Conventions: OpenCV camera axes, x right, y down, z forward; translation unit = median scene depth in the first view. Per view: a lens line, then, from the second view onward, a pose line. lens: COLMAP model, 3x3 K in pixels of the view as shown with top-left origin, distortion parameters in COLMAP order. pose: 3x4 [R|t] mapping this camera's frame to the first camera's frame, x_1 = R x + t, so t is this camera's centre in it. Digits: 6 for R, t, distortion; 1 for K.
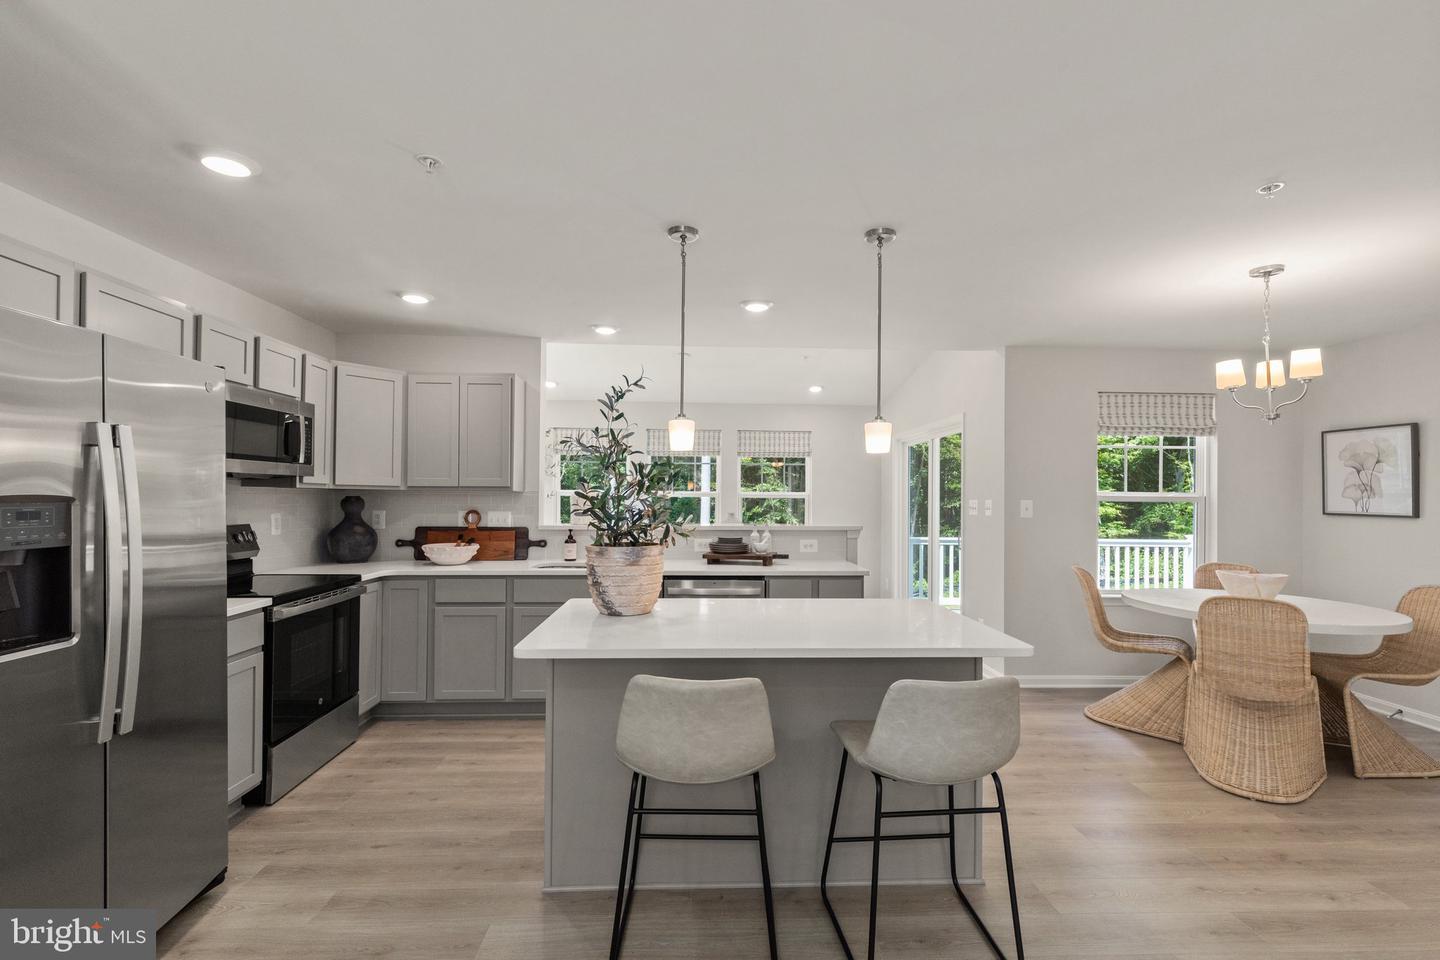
lens RADIAL K [[651.6, 0, 715.6], [0, 651.6, 480.8], [0, 0, 1]] dist [0.004378, 0.000121]
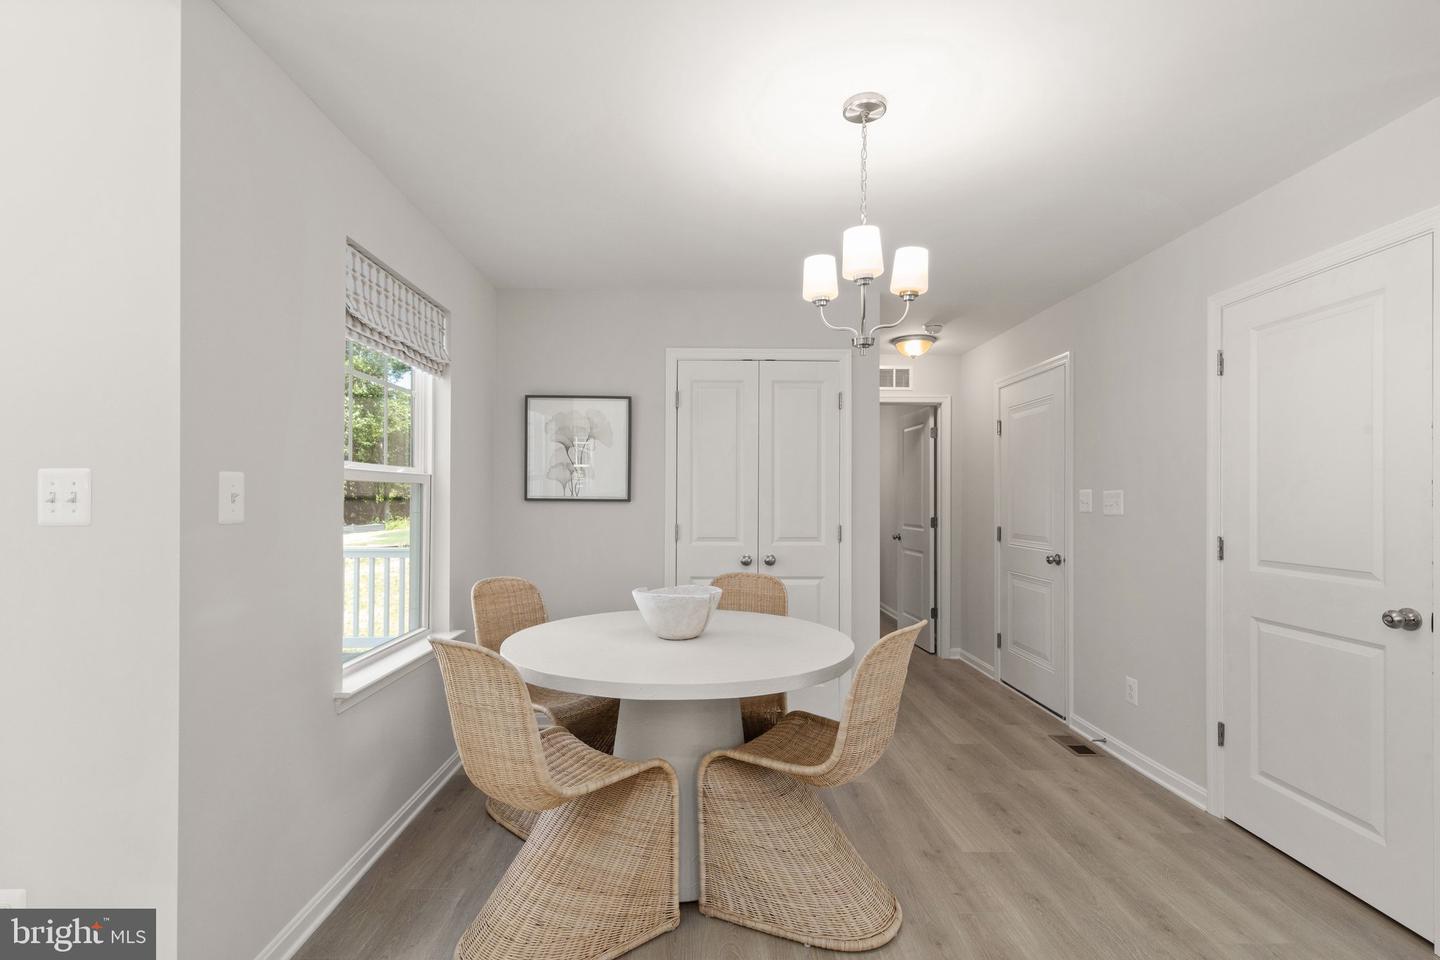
lens RADIAL K [[651.6, 0, 719.7], [0, 651.6, 491.2], [0, 0, 1]] dist [0.004378, 0.000121]
pose [[0.020304, 0.000622, 0.999794, 0.153334], [-0.017835, 0.999841, -0.000260, 0.037691], [-0.999635, -0.017826, 0.020312, 0.783680]]
